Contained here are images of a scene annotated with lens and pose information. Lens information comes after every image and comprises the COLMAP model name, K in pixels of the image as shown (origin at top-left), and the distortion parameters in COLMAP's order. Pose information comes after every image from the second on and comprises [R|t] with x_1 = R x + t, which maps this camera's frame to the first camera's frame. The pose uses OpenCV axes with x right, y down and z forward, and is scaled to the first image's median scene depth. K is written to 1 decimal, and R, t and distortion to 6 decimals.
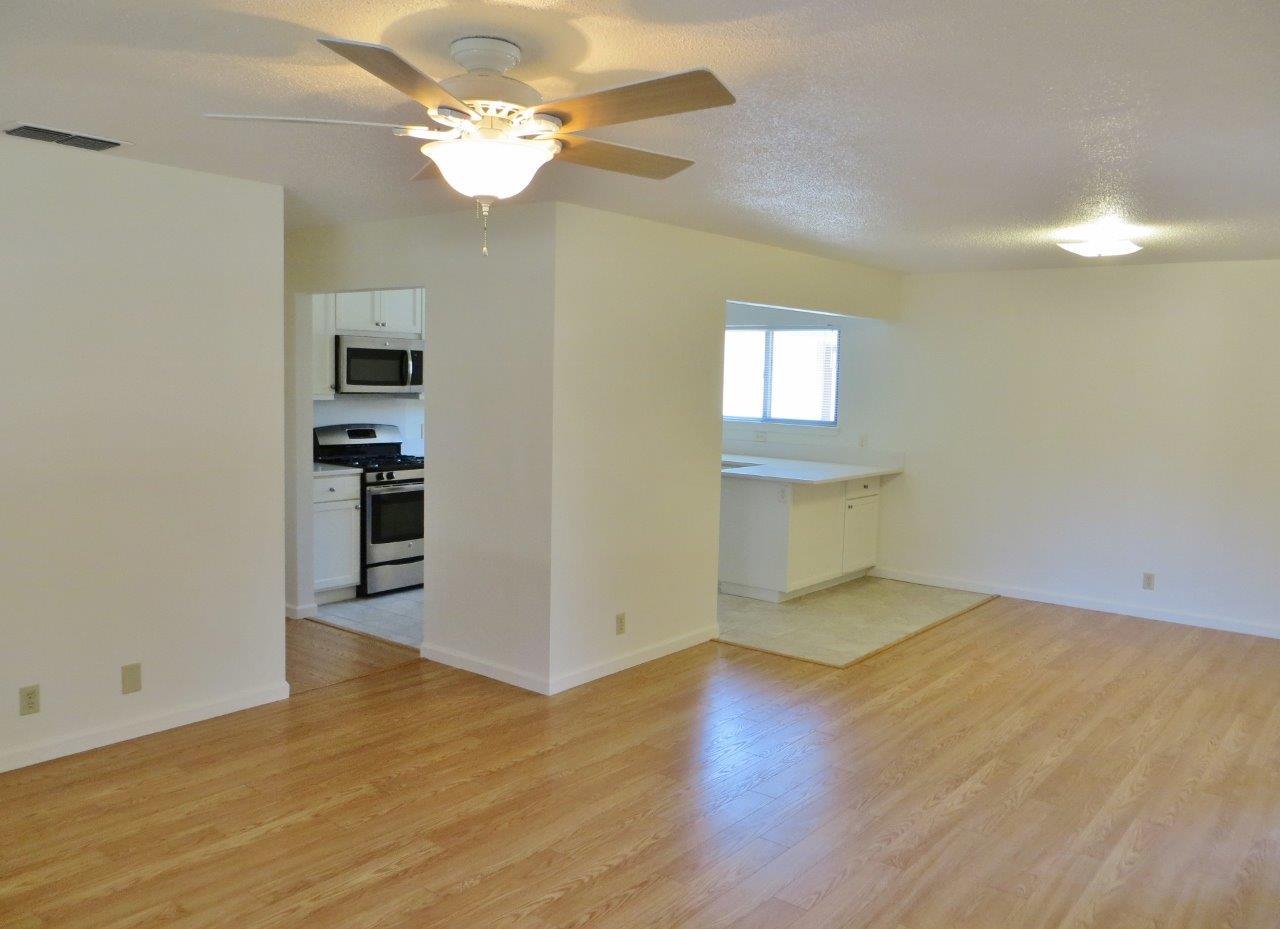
lens RADIAL K [[1000.4, 0, 640.0], [0, 1000.4, 464.5], [0, 0, 1]] dist [-0.014873, -0.009624]
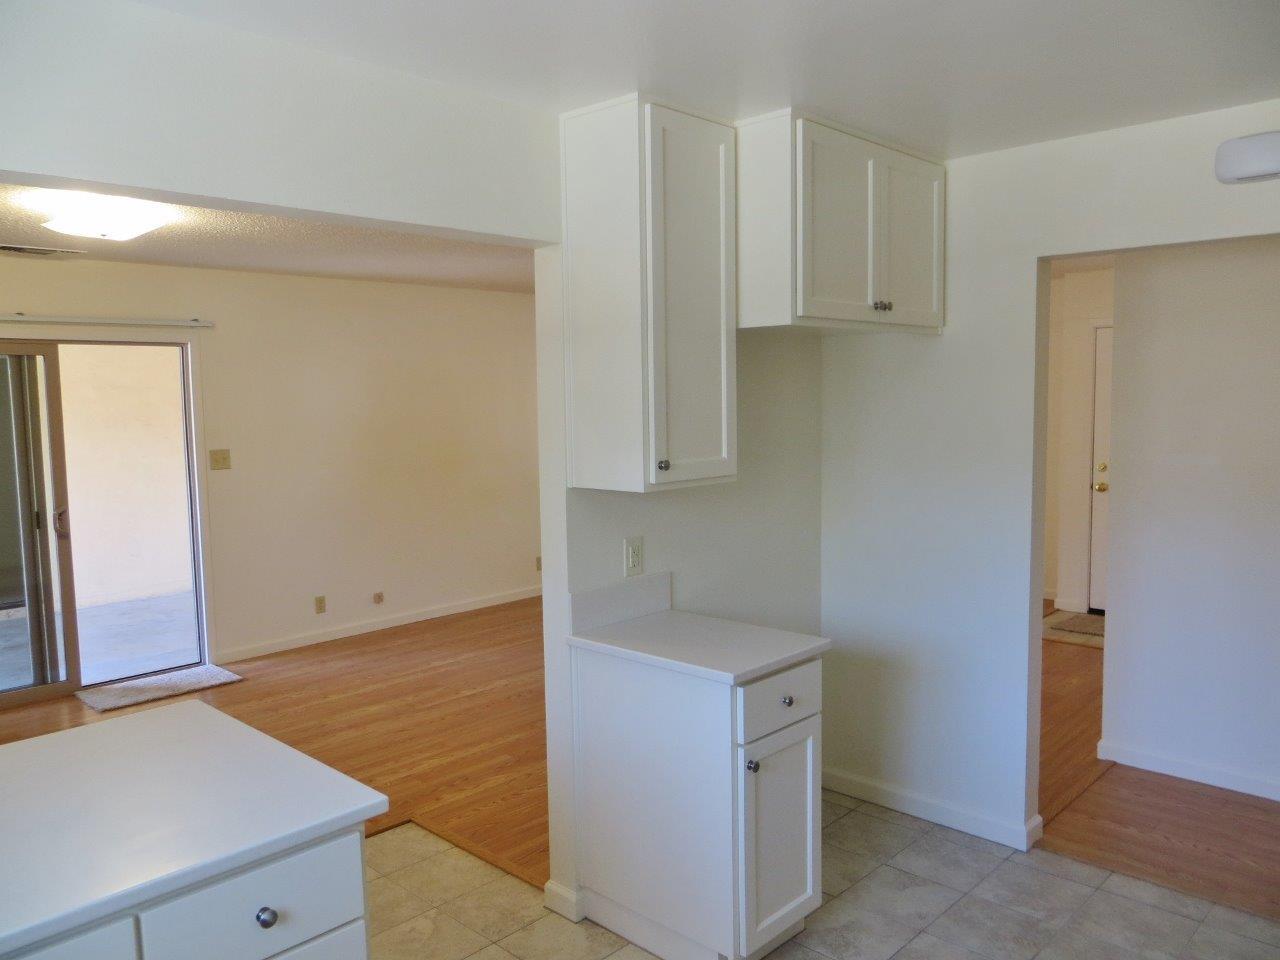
lens RADIAL K [[965.0, 0, 640.0], [0, 965.0, 480.0], [0, 0, 1]] dist [-0.011296, -0.001772]
pose [[-0.995648, -0.016052, 0.091796, -0.012882], [0.001037, 0.983083, 0.183160, -0.143841], [-0.093183, 0.182458, -0.978788, 1.533016]]
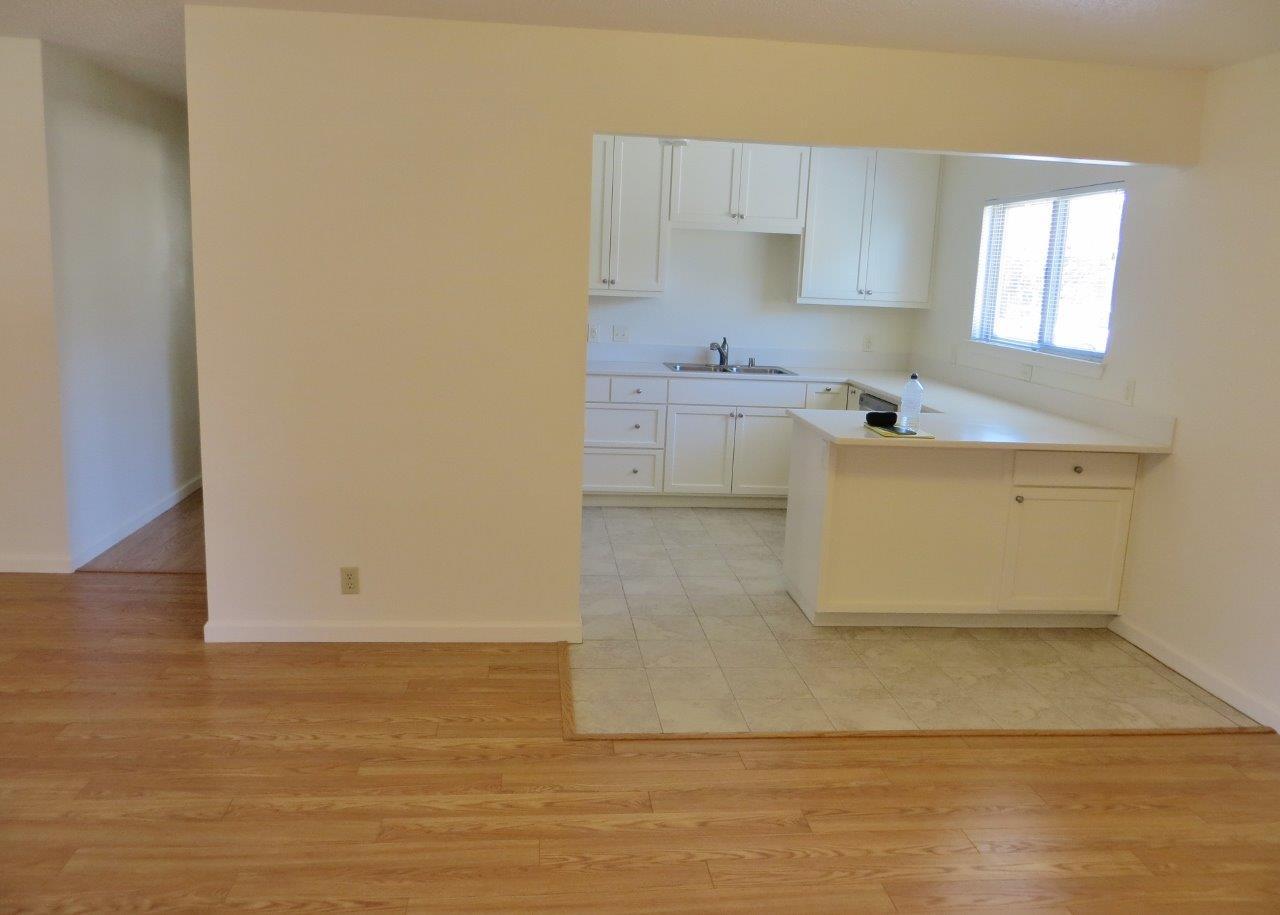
lens RADIAL K [[1010.4, 0, 640.0], [0, 1010.4, 457.5], [0, 0, 1]] dist [-0.016390, -0.001469]
pose [[0.698267, 0.133857, -0.703211, 0.606967], [-0.089181, 0.990975, 0.100080, -0.025299], [0.710260, -0.007169, 0.703902, 0.580986]]
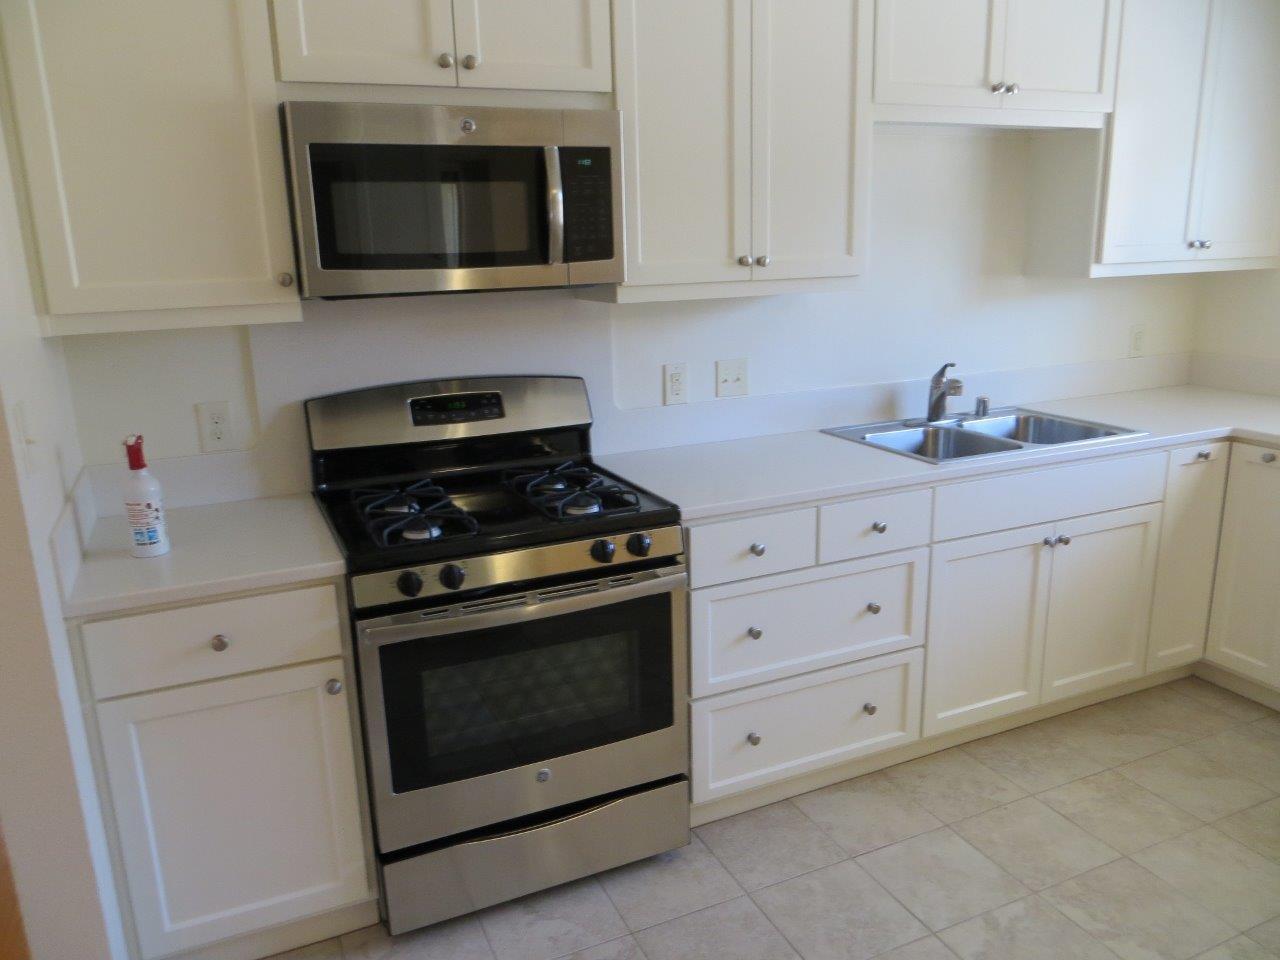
lens RADIAL K [[965.0, 0, 640.0], [0, 965.0, 480.0], [0, 0, 1]] dist [-0.011296, -0.001772]
pose [[0.888122, 0.065004, -0.454988, -0.084751], [0.006214, 0.988159, 0.153307, -0.074156], [0.459567, -0.138982, 0.877202, 0.937870]]
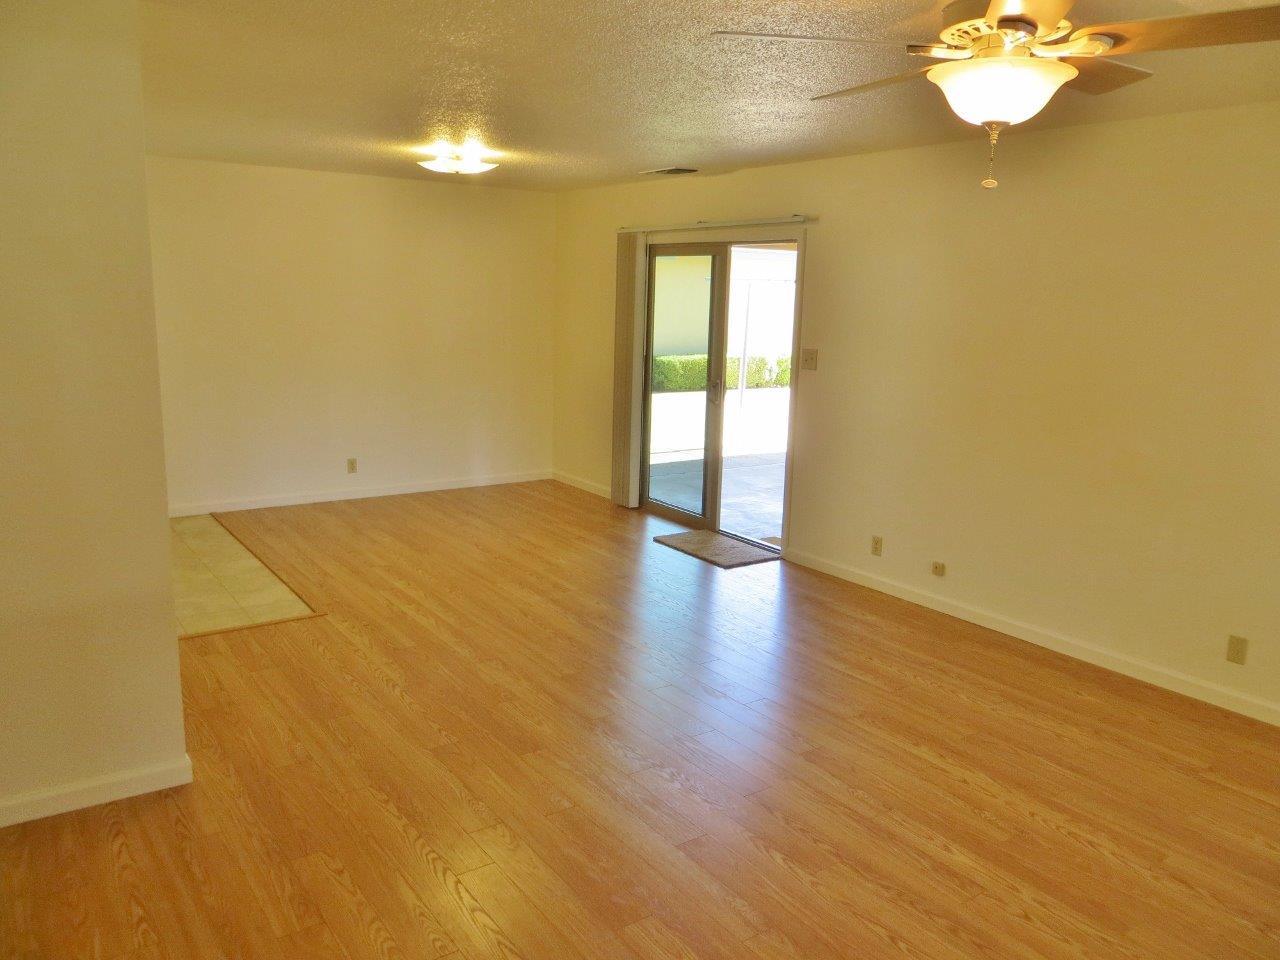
lens RADIAL K [[965.0, 0, 640.0], [0, 965.0, 480.0], [0, 0, 1]] dist [-0.011296, -0.001772]
pose [[0.284381, -0.201271, 0.937346, -0.486599], [0.069085, 0.979475, 0.189357, -0.057638], [-0.956219, 0.010906, 0.292449, 0.449399]]
